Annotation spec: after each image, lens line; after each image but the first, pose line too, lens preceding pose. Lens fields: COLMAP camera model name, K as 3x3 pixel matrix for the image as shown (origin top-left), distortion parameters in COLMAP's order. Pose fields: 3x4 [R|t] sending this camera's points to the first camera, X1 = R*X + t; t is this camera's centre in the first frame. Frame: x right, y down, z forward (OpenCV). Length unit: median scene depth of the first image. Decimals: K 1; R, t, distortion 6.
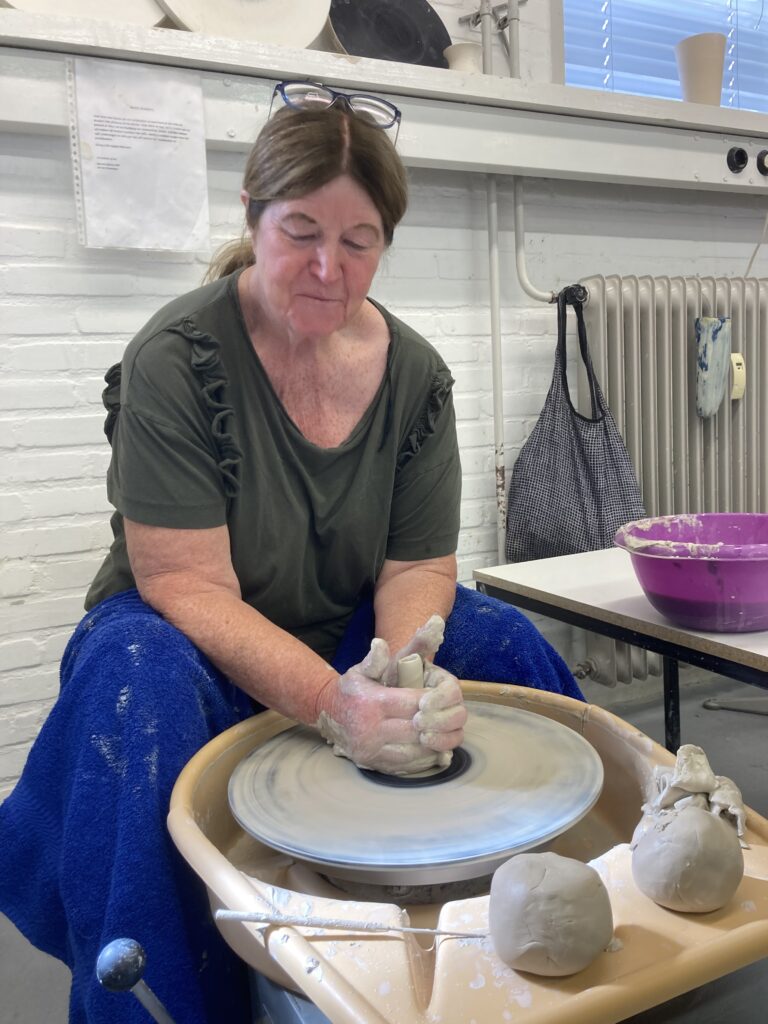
lens RADIAL K [[845.6, 0, 381.3], [0, 845.6, 510.2], [0, 0, 1]] dist [0.005699, -0.000551]
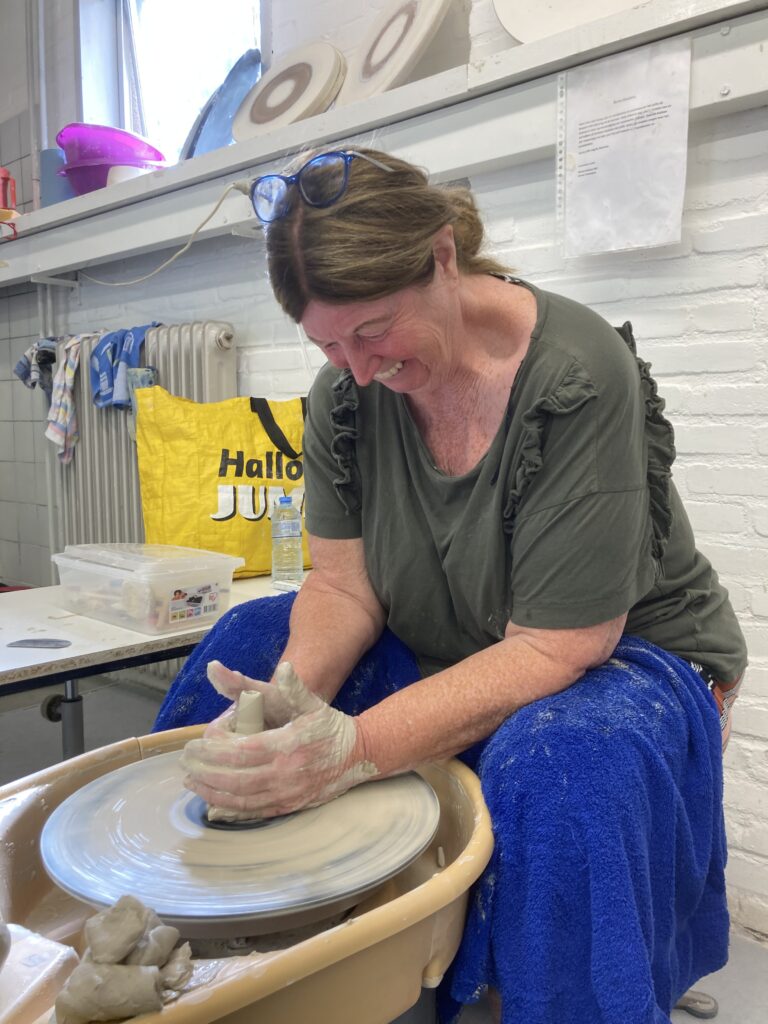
lens RADIAL K [[830.9, 0, 386.9], [0, 830.9, 516.1], [0, 0, 1]] dist [0.000945, 0.005426]
pose [[0.389784, 0.146490, -0.909180, 0.525590], [-0.135692, 0.985627, 0.100633, -0.078116], [0.910855, 0.084143, 0.404059, 0.433003]]
